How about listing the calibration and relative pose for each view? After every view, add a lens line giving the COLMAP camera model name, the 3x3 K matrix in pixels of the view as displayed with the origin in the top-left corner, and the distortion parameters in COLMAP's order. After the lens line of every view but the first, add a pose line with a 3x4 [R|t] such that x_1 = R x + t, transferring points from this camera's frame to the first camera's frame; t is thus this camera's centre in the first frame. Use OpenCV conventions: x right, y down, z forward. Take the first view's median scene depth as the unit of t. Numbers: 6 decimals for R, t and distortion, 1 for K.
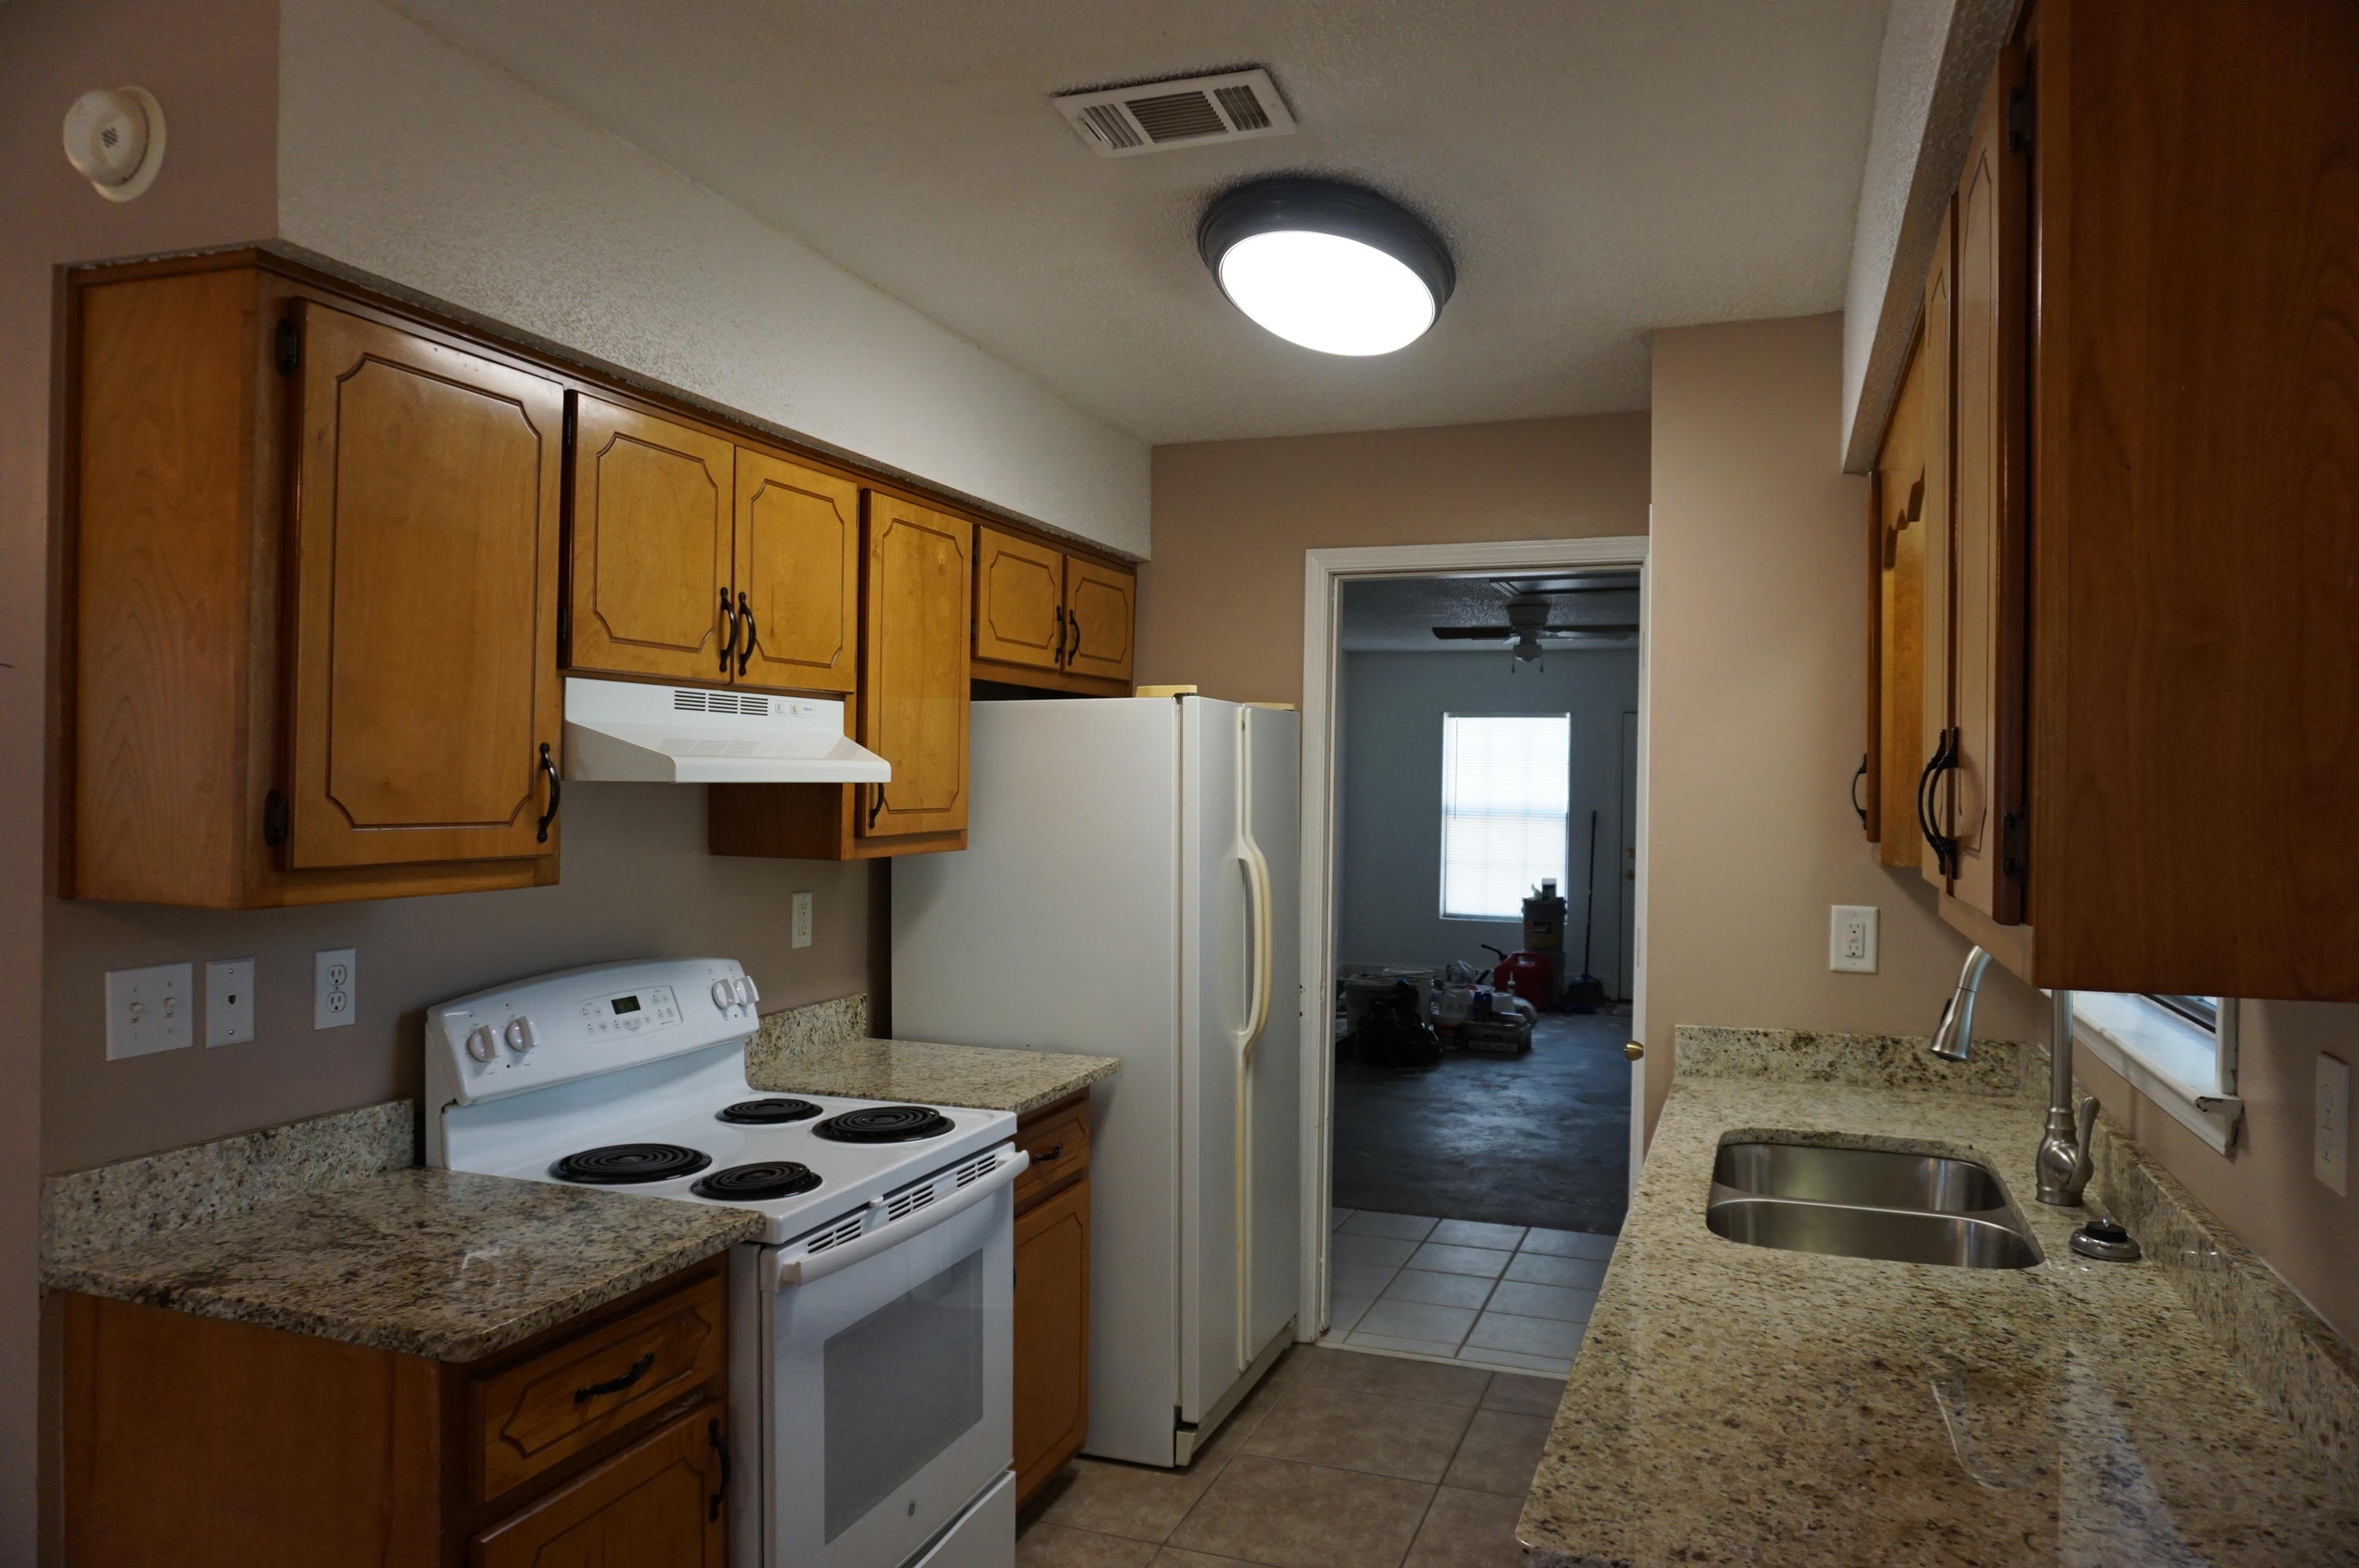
lens RADIAL K [[1577.1, 0, 1197.6], [0, 1577.1, 786.5], [0, 0, 1]] dist [-0.054096, 0.035586]
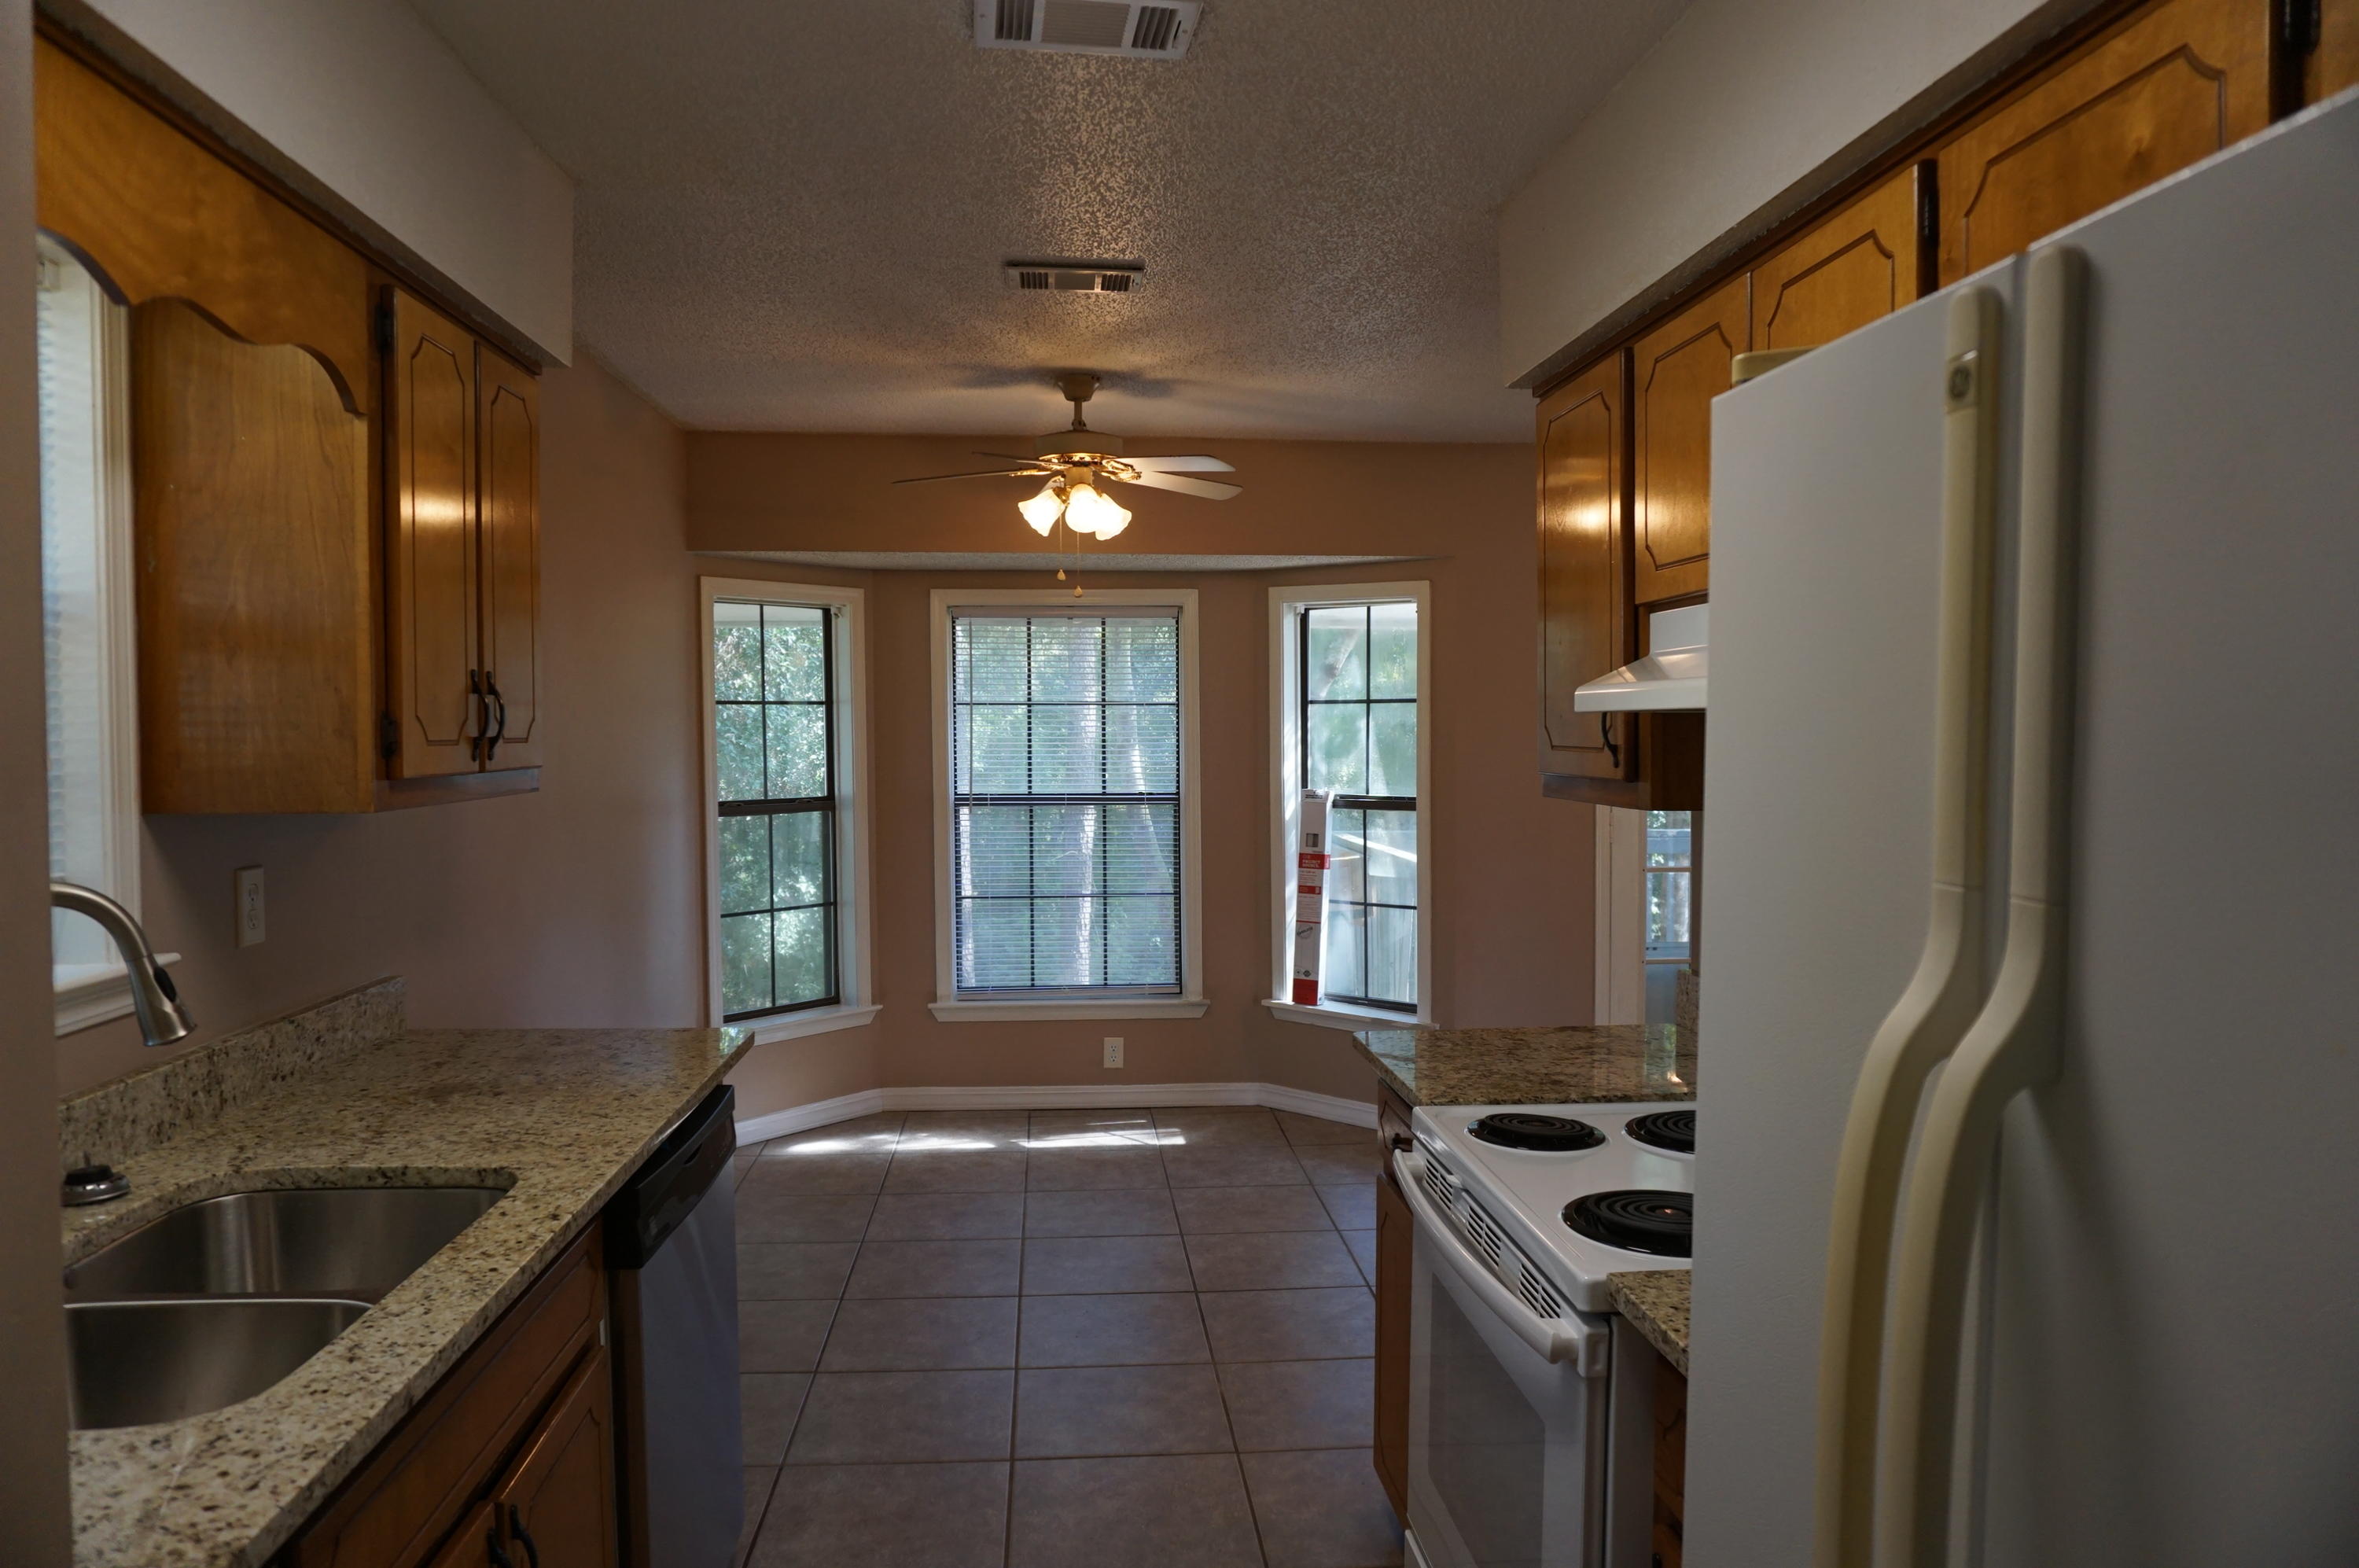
lens RADIAL K [[1577.1, 0, 1186.2], [0, 1577.1, 768.3], [0, 0, 1]] dist [-0.054096, 0.035586]
pose [[-0.906307, 0.005483, -0.422584, 0.354758], [-0.005504, 0.999678, 0.024775, 0.012961], [0.422584, 0.024780, -0.905985, 1.986008]]
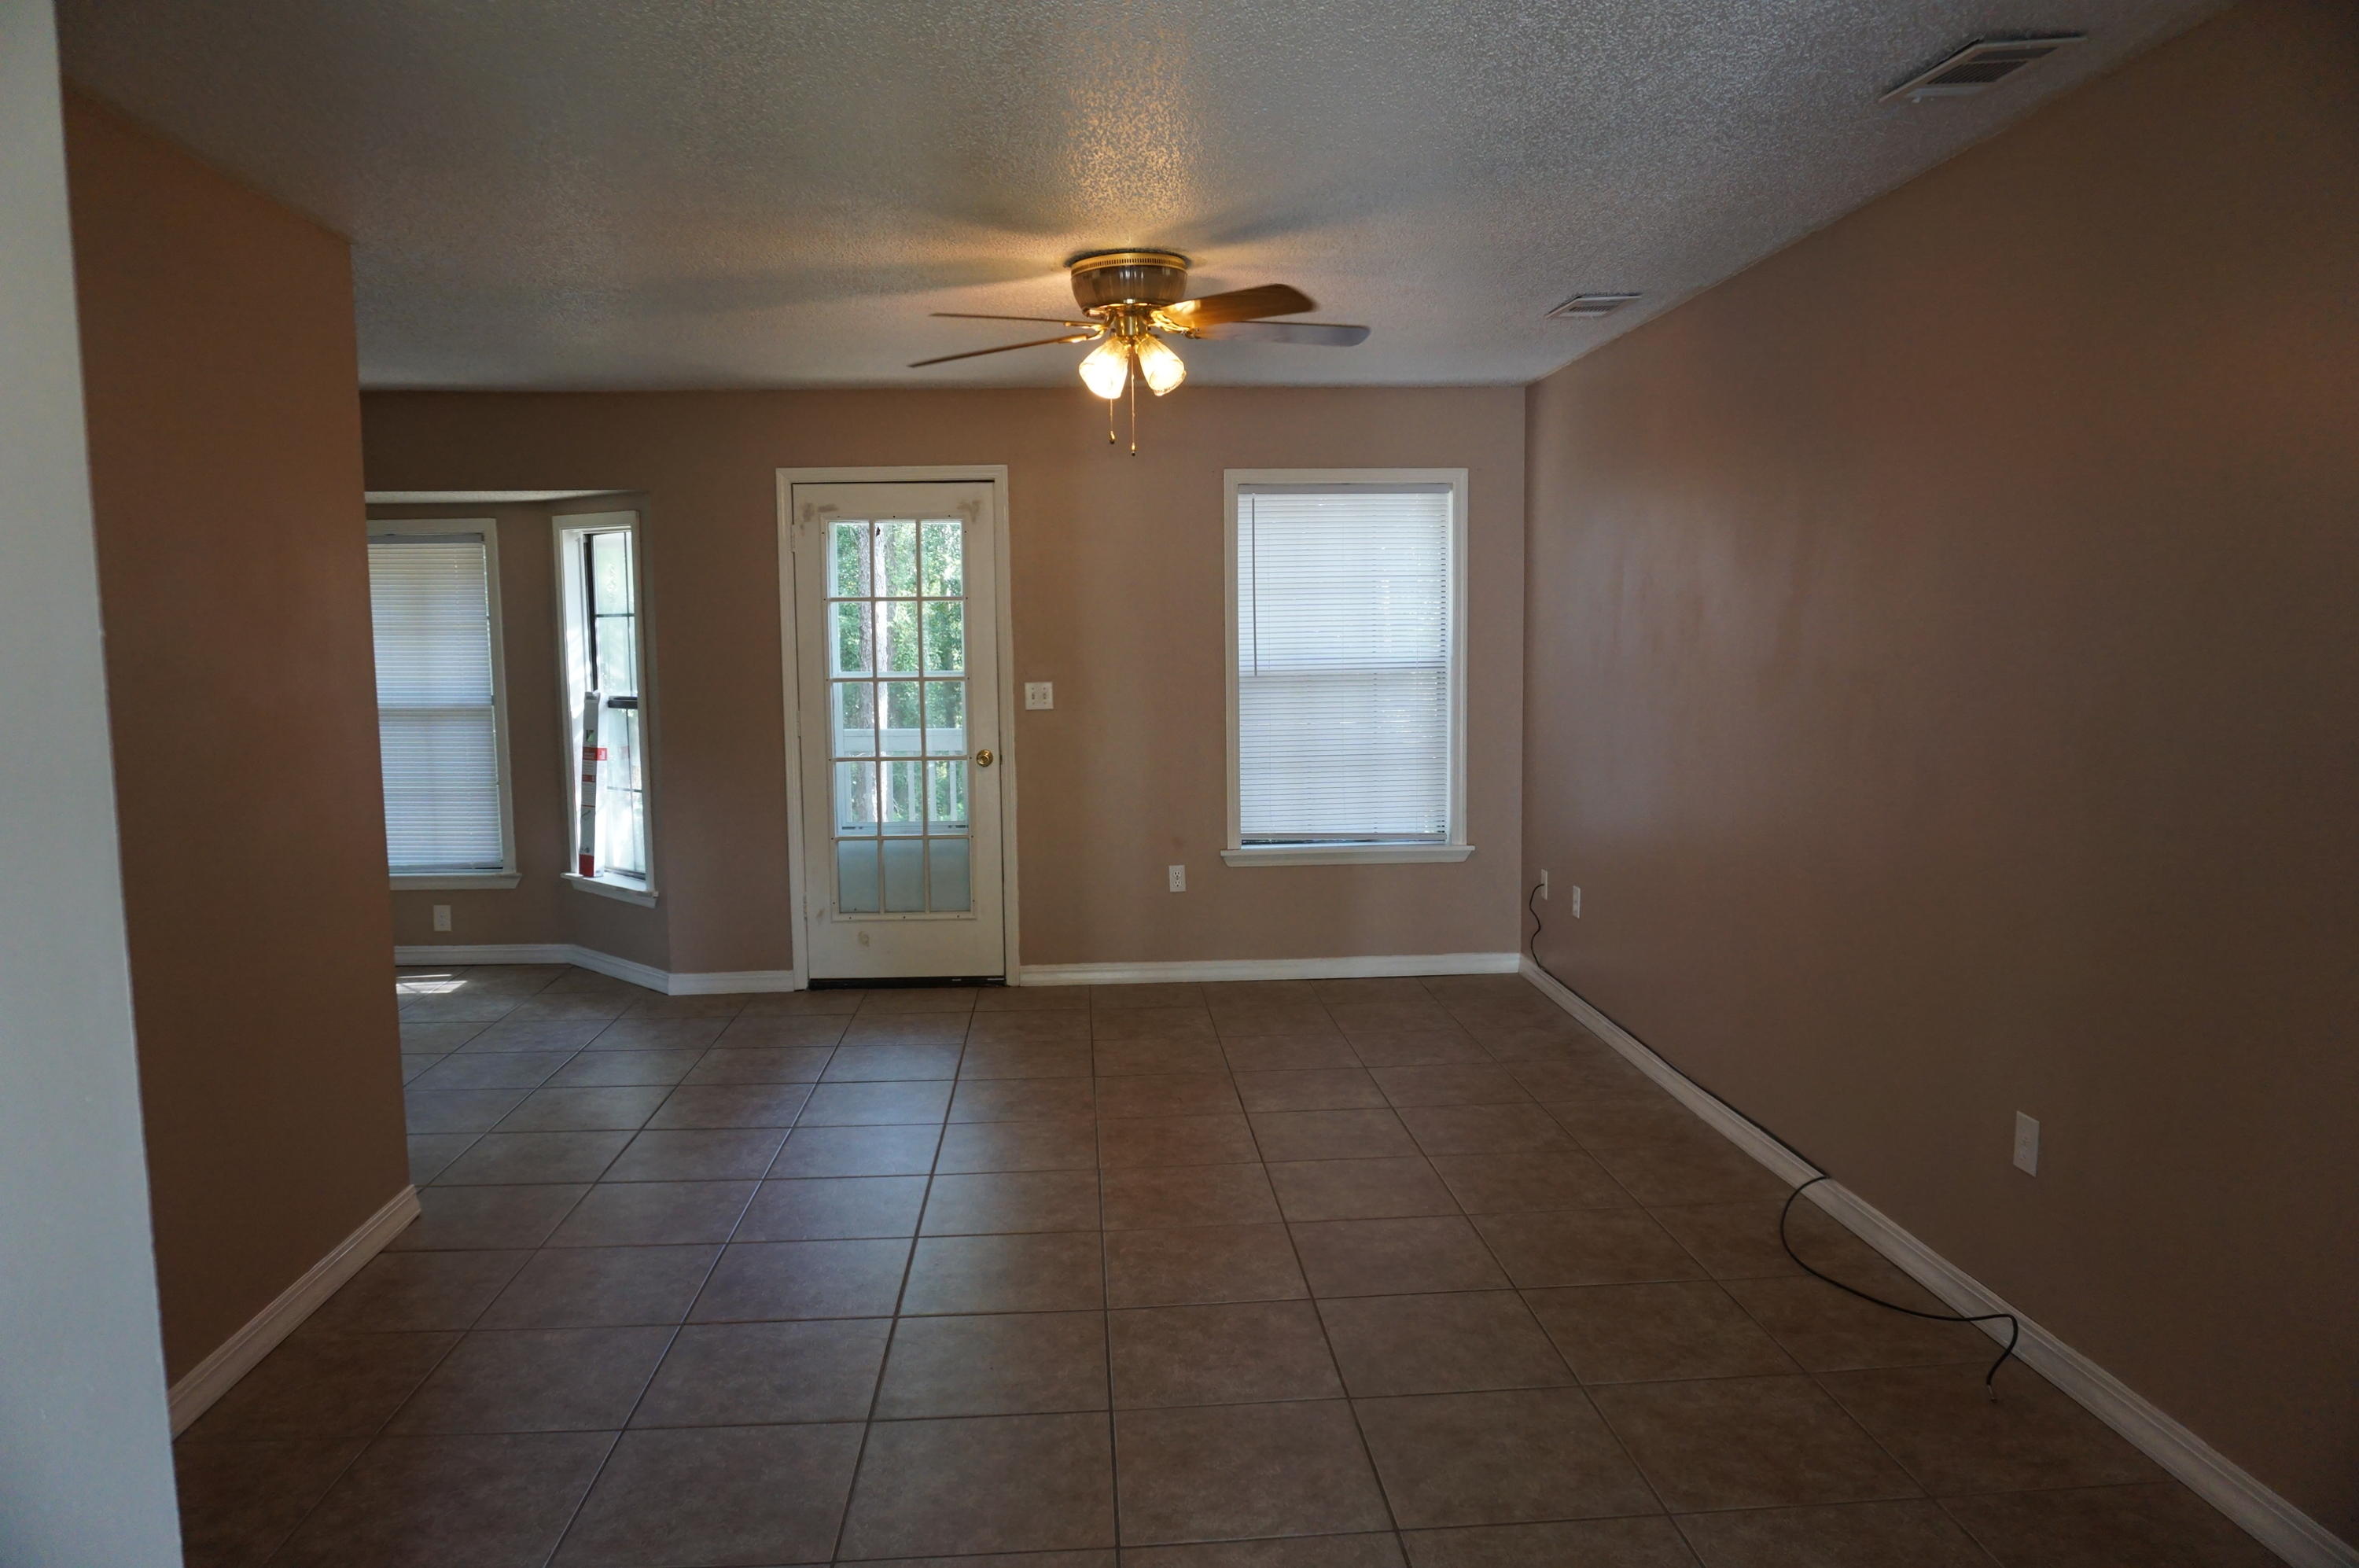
lens RADIAL K [[1577.1, 0, 1178.1], [0, 1577.1, 792.4], [0, 0, 1]] dist [-0.054096, 0.035586]
pose [[-0.917875, 0.044078, -0.394415, -0.656612], [0.004780, 0.994969, 0.100070, 0.008954], [0.396842, 0.089966, -0.913467, 2.815624]]
